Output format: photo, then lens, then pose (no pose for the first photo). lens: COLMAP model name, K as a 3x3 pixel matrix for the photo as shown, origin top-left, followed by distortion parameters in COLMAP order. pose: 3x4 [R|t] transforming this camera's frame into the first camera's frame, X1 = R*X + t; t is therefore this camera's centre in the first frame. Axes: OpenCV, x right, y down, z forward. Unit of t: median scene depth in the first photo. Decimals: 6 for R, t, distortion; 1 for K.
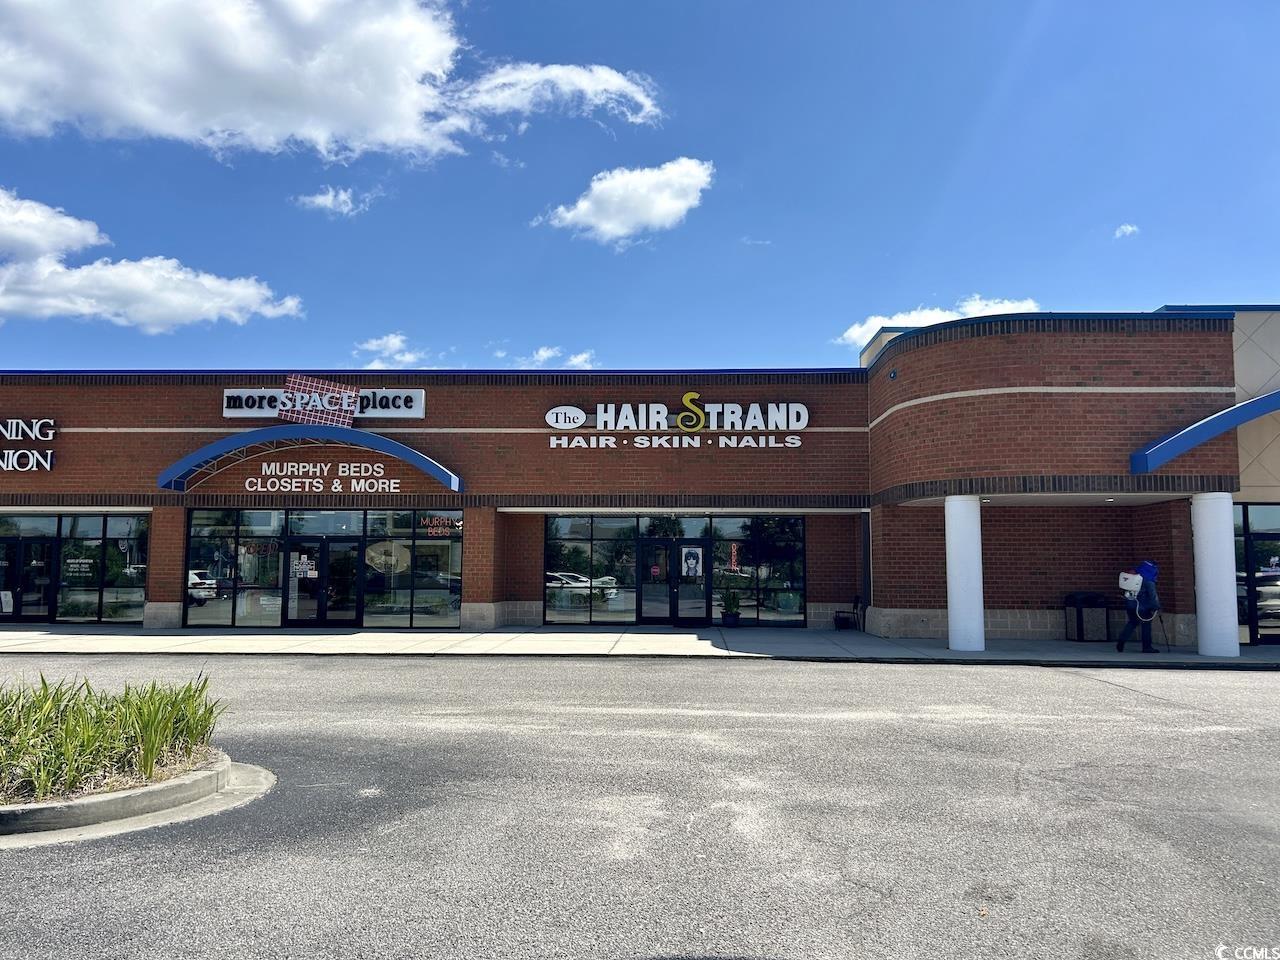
lens RADIAL K [[960.9, 0, 627.1], [0, 960.9, 482.2], [0, 0, 1]] dist [0.051285, -0.051295]
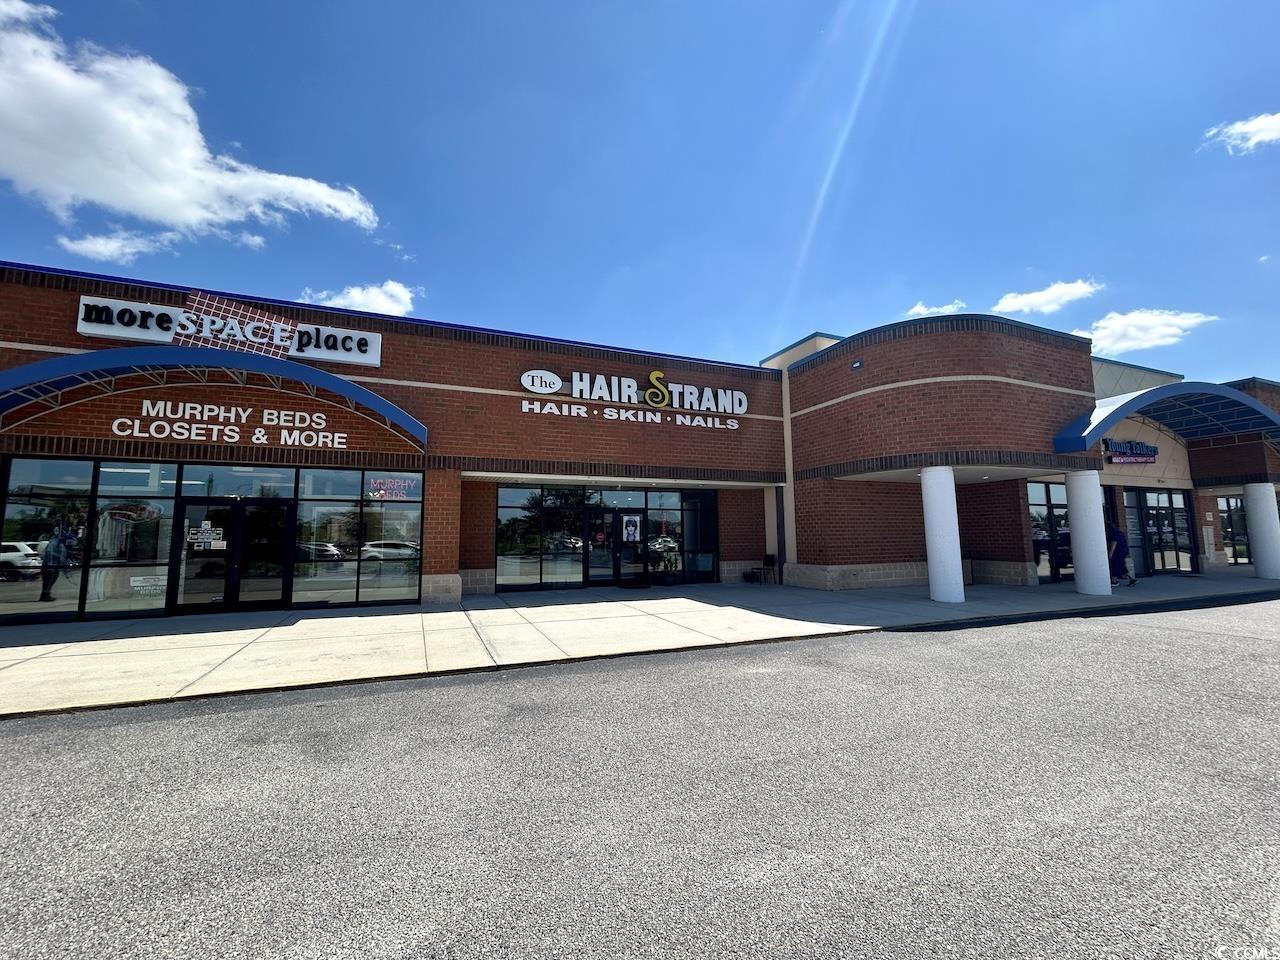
lens RADIAL K [[522.1, 0, 640.0], [0, 522.1, 480.0], [0, 0, 1]] dist [-0.027274, 0.015275]
pose [[0.907437, 0.033102, 0.418883, -0.193102], [-0.025688, 0.999398, -0.023328, 0.043204], [-0.419403, 0.010409, 0.907741, 0.474471]]
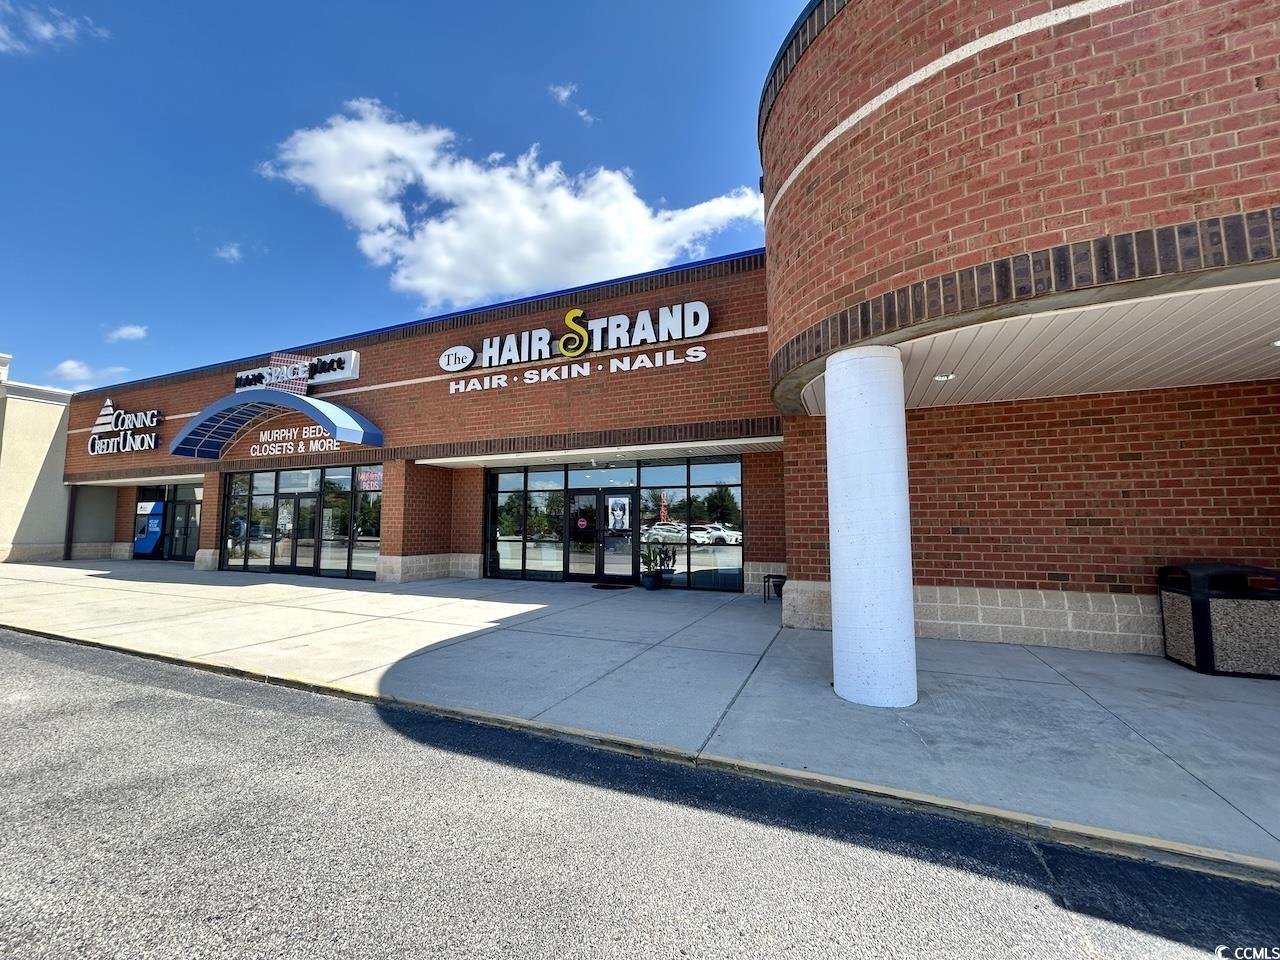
lens RADIAL K [[511.5, 0, 635.7], [0, 511.5, 482.6], [0, 0, 1]] dist [-0.019641, 0.014041]
pose [[0.930134, -0.033299, -0.365709, 0.274211], [0.035705, 0.999362, -0.000185, 0.058863], [0.365481, -0.012886, 0.930729, 0.602790]]
